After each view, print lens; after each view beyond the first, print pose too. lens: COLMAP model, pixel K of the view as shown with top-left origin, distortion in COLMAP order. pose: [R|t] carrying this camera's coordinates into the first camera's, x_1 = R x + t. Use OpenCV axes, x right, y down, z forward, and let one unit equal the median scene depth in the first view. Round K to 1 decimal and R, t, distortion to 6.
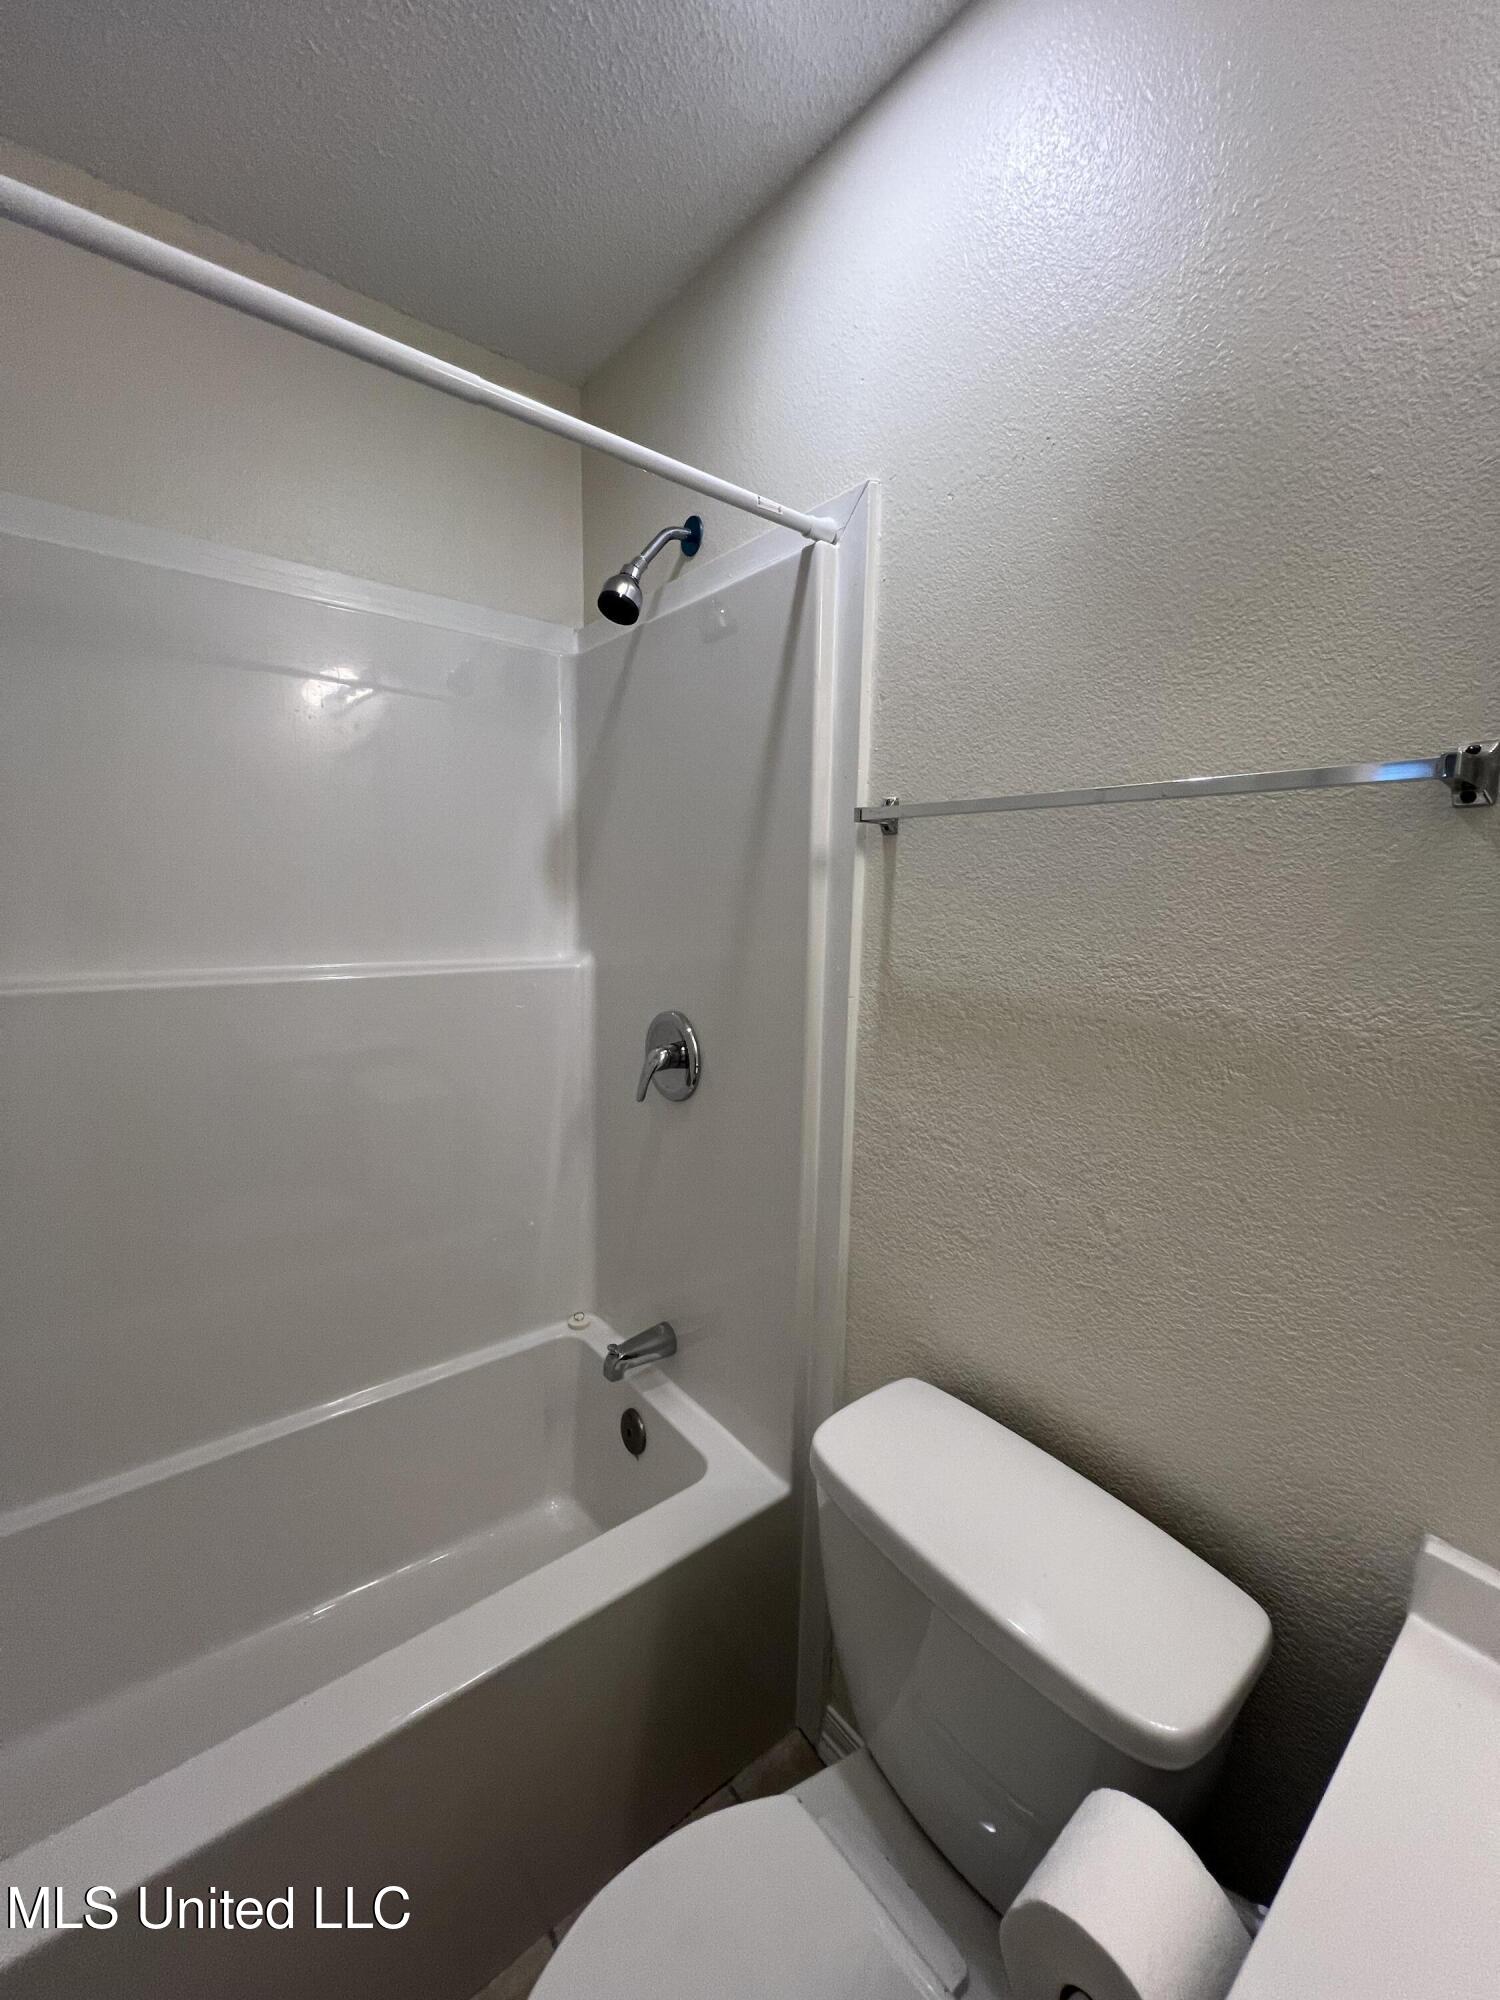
lens RADIAL K [[796.2, 0, 747.5], [0, 796.2, 999.5], [0, 0, 1]] dist [-0.001859, 0.000143]
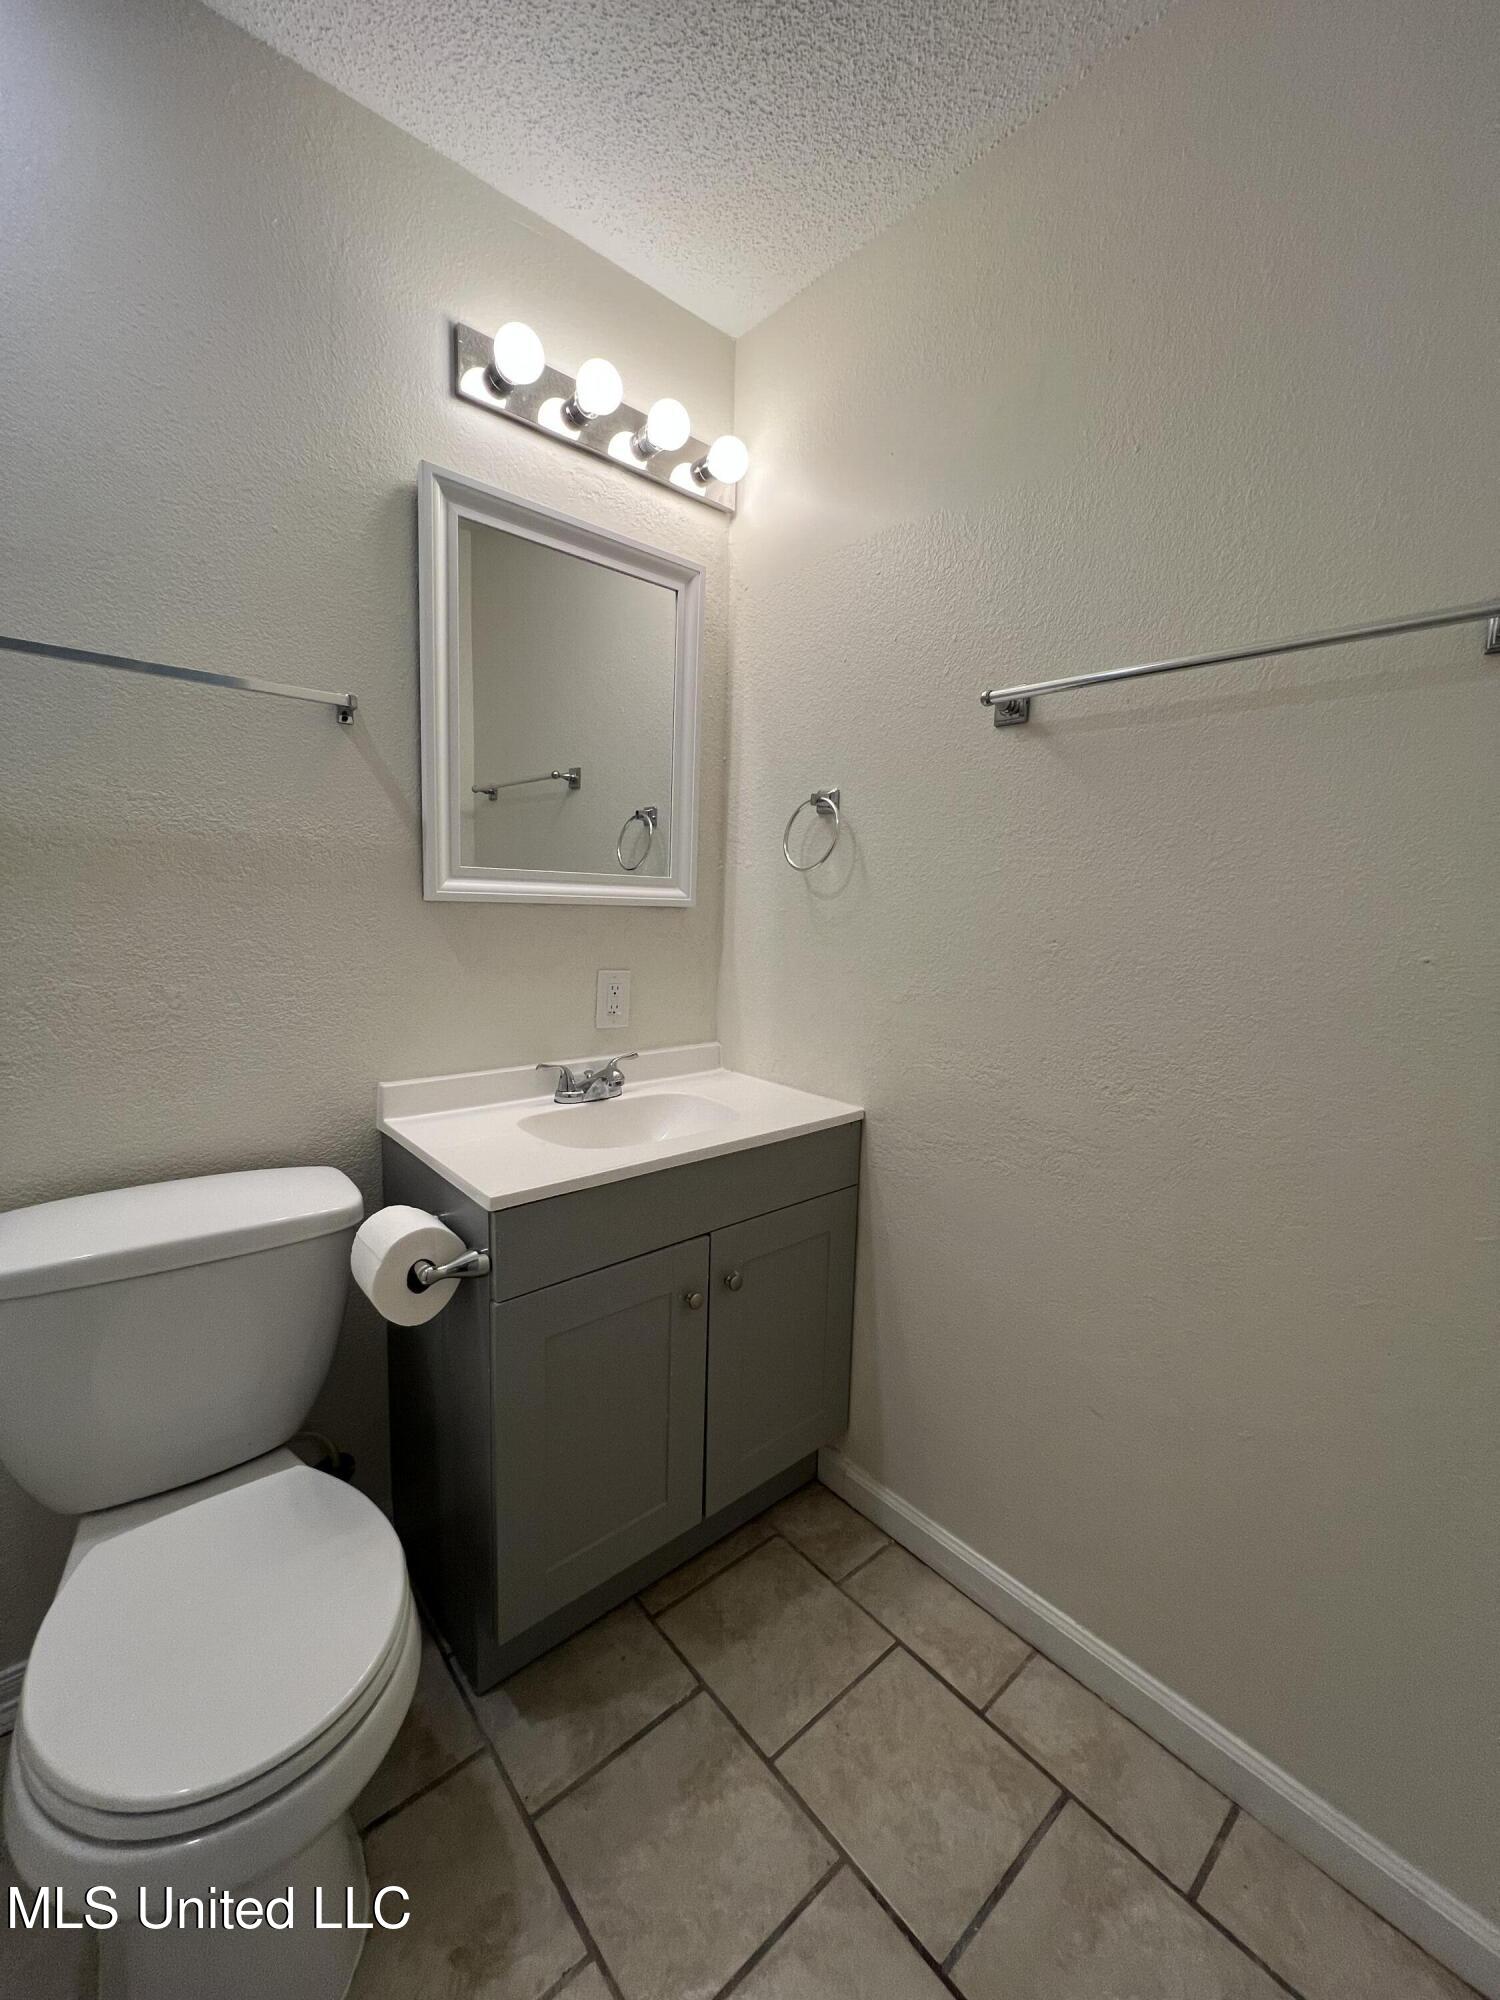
lens RADIAL K [[796.2, 0, 747.5], [0, 796.2, 999.5], [0, 0, 1]] dist [-0.001859, 0.000143]
pose [[-0.044179, -0.150811, 0.987575, -1.179493], [0.098130, 0.983105, 0.154518, 0.225613], [-0.994193, 0.103737, -0.028633, 0.074282]]
